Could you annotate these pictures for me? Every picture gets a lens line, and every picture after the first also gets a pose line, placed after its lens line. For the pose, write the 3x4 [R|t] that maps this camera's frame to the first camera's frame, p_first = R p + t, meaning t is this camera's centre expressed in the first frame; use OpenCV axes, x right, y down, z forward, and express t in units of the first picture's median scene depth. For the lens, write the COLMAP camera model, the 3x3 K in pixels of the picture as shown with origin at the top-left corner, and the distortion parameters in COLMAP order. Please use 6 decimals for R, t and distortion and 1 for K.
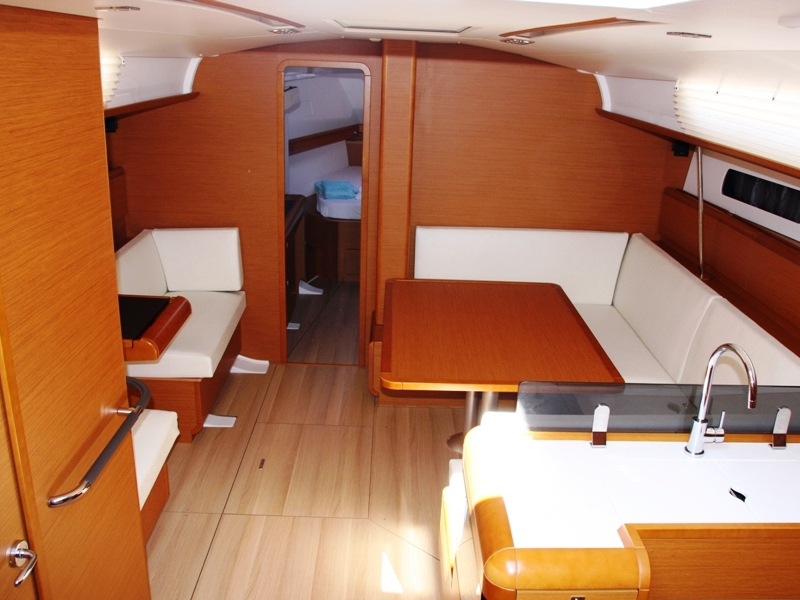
lens RADIAL K [[751.5, 0, 399.8], [0, 751.5, 300.0], [0, 0, 1]] dist [-0.100421, 0.000000]
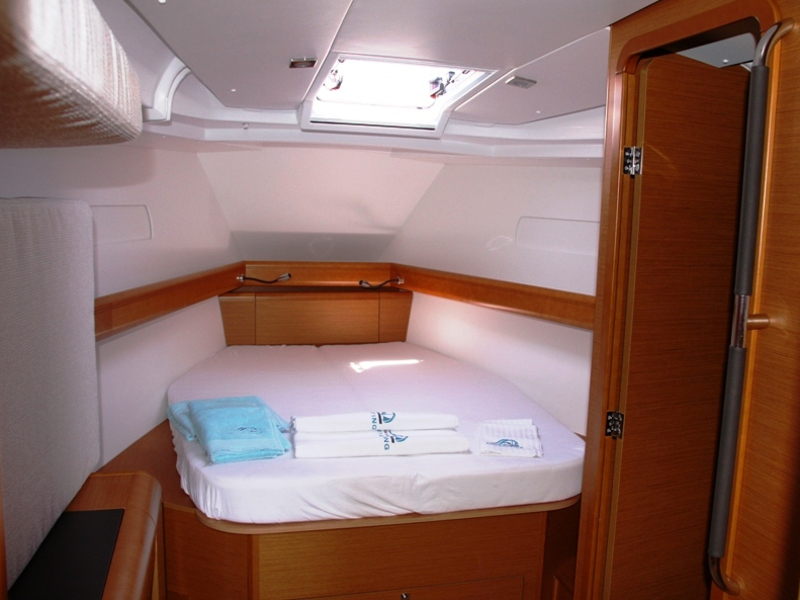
lens RADIAL K [[751.5, 0, 400.1], [0, 751.5, 301.3], [0, 0, 1]] dist [-0.100421, 0.000000]
pose [[0.970567, -0.030475, 0.238896, -0.092220], [0.076327, 0.979748, -0.185115, -0.136267], [-0.228417, 0.197900, 0.953237, 0.629797]]
